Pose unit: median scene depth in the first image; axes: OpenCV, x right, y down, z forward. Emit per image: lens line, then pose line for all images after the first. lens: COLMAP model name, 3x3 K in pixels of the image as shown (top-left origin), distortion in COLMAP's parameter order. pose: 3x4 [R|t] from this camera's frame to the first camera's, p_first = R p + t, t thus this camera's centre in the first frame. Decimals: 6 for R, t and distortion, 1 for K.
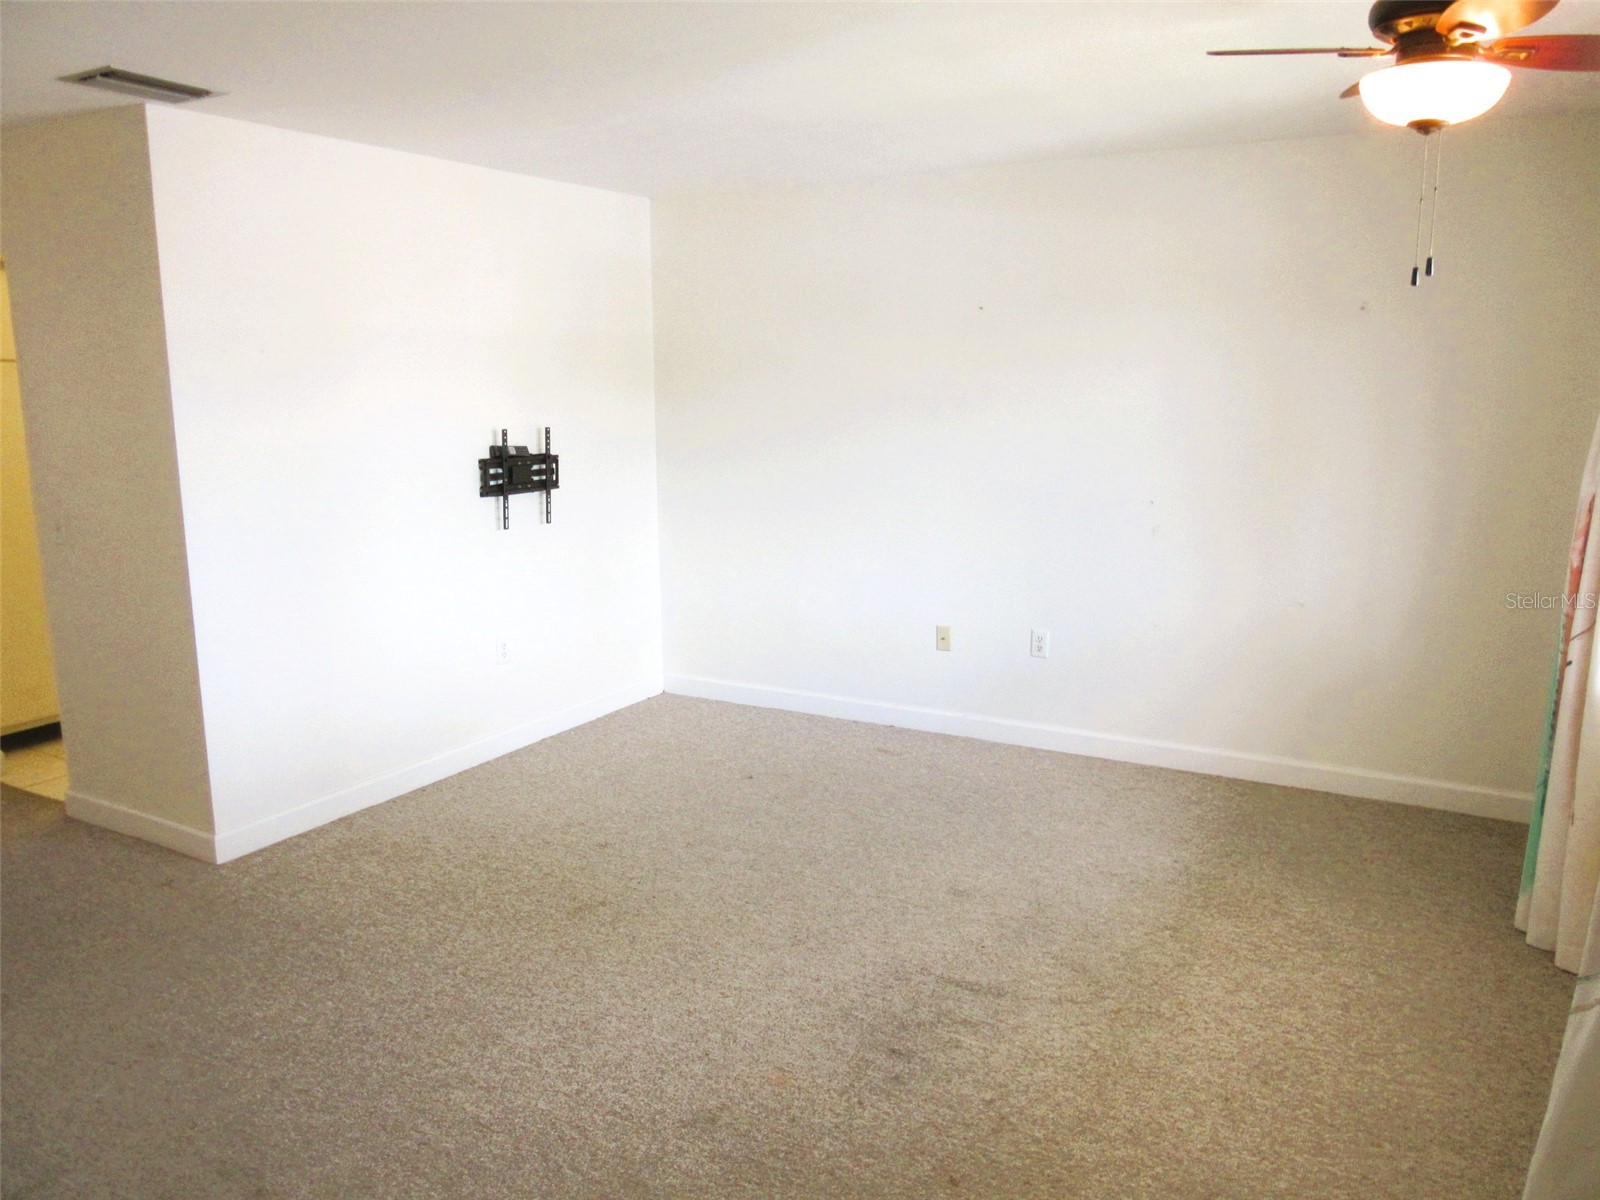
lens RADIAL K [[1215.3, 0, 800.4], [0, 1215.3, 605.0], [0, 0, 1]] dist [-0.012368, 0.009165]
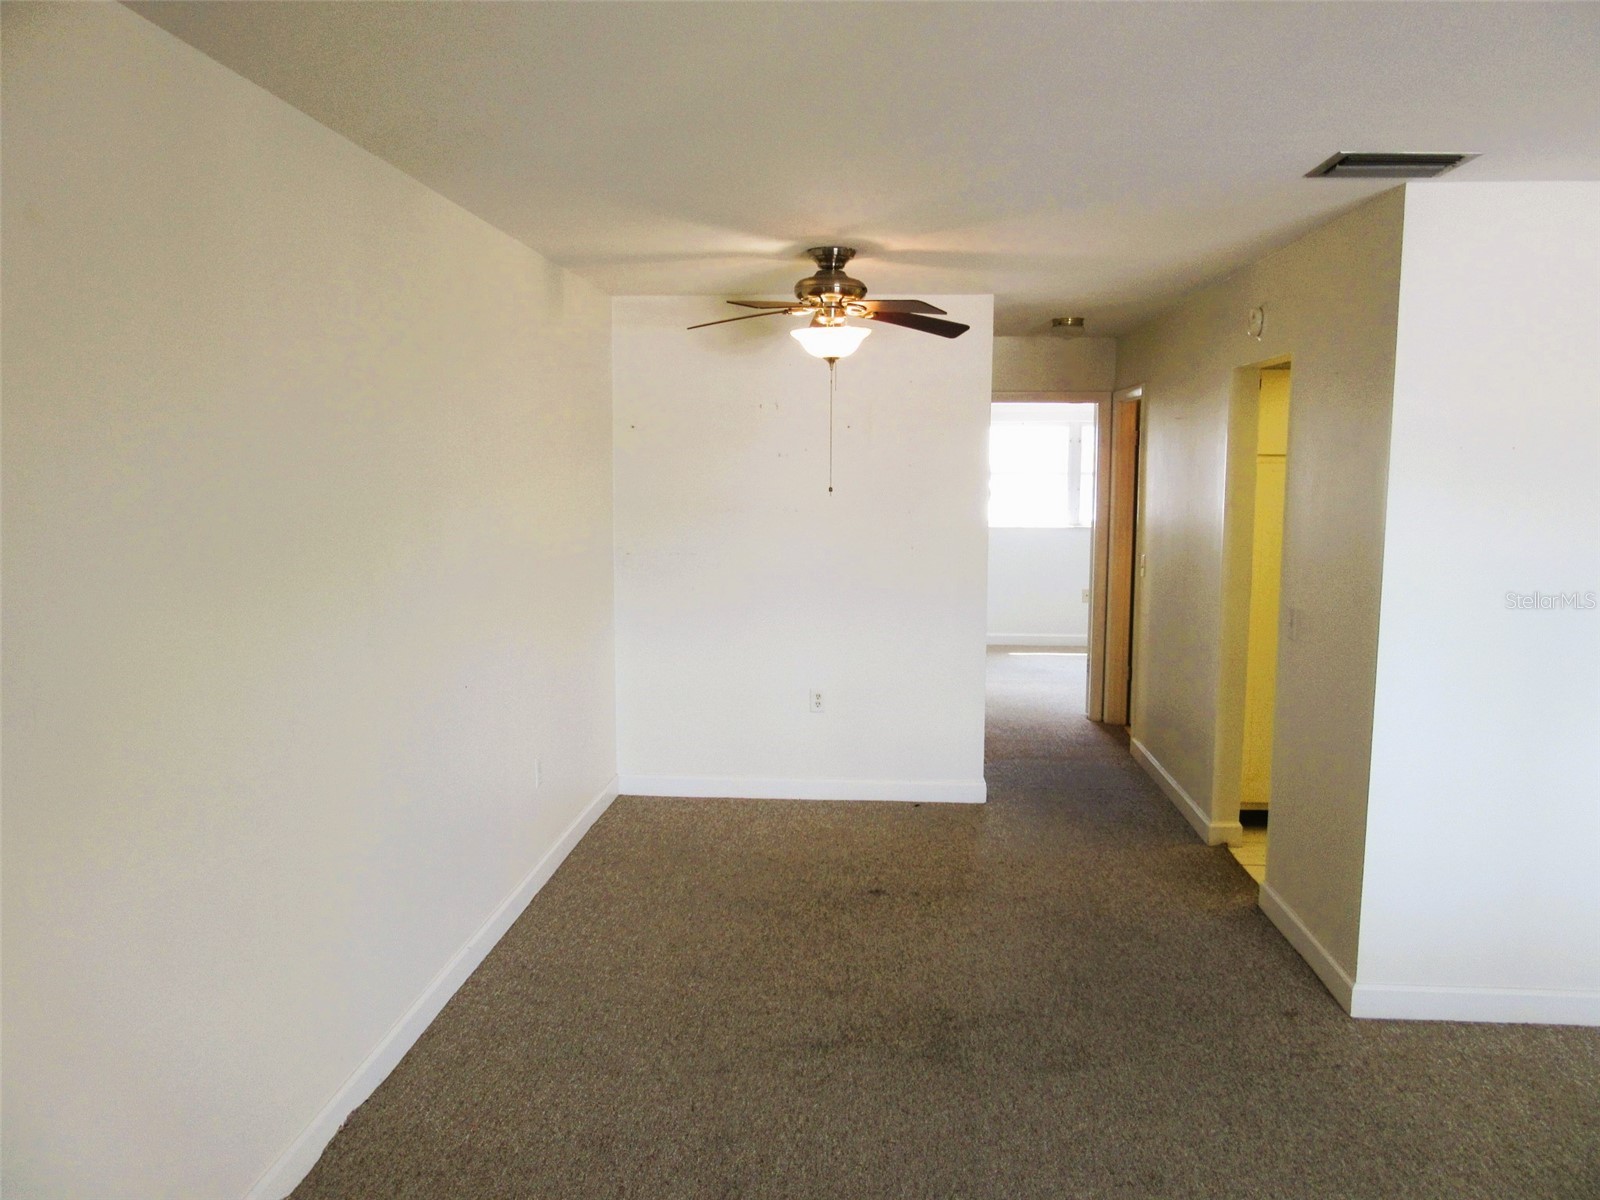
lens RADIAL K [[1215.3, 0, 801.4], [0, 1215.3, 594.4], [0, 0, 1]] dist [-0.012368, 0.009165]
pose [[0.437502, 0.111123, -0.892325, 0.115040], [-0.179663, 0.983129, 0.034343, -0.054902], [0.881086, 0.145292, 0.450086, 0.223551]]
